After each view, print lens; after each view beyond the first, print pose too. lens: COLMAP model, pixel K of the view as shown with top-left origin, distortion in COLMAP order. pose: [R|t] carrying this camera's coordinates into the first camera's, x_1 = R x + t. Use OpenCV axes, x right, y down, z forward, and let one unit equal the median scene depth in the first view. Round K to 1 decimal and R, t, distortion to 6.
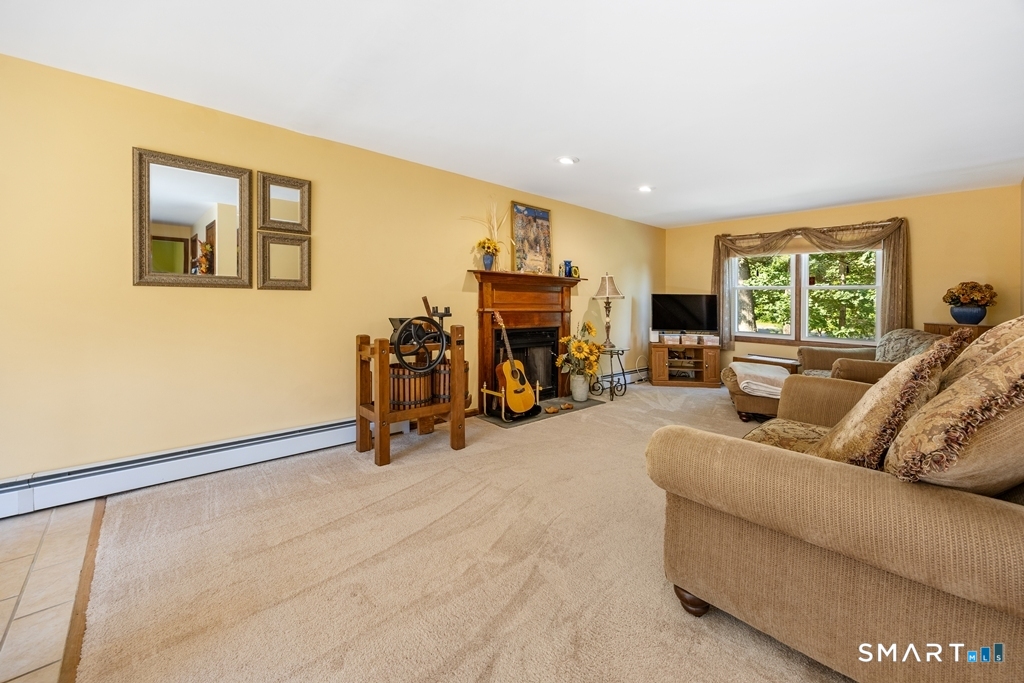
lens RADIAL K [[414.9, 0, 507.4], [0, 414.9, 304.5], [0, 0, 1]] dist [0.000098, 0.000023]
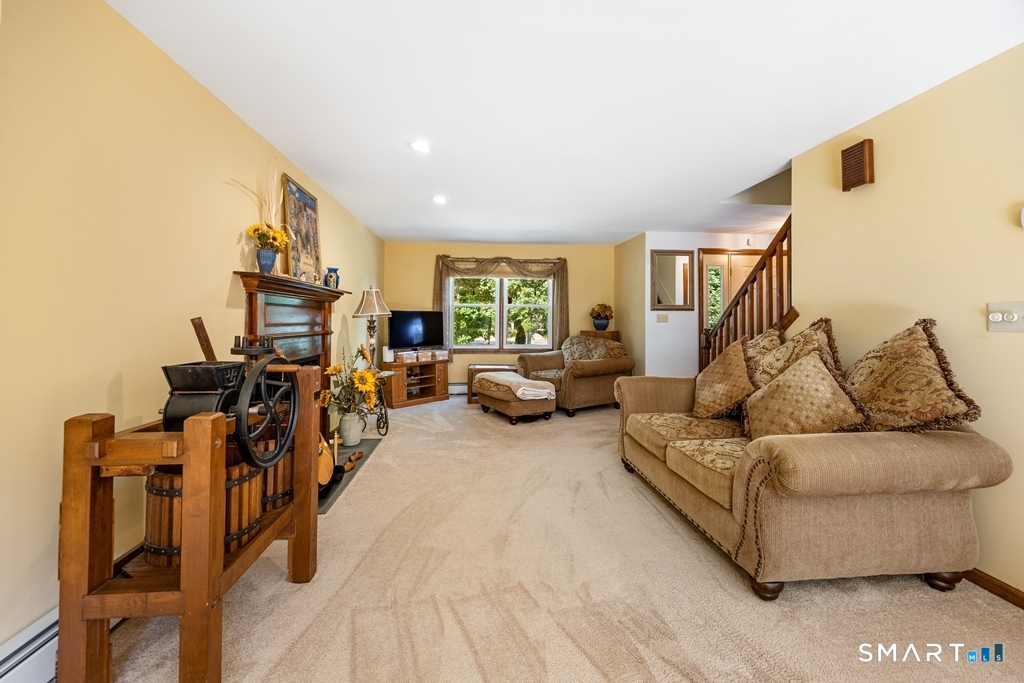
lens RADIAL K [[411.4, 0, 511.4], [0, 411.4, 308.4], [0, 0, 1]] dist [-0.000025, 0.000032]
pose [[0.595597, 0.005965, 0.803261, -0.279340], [0.013690, 0.999752, -0.017574, -0.012029], [-0.803167, 0.021464, 0.595367, 0.280665]]
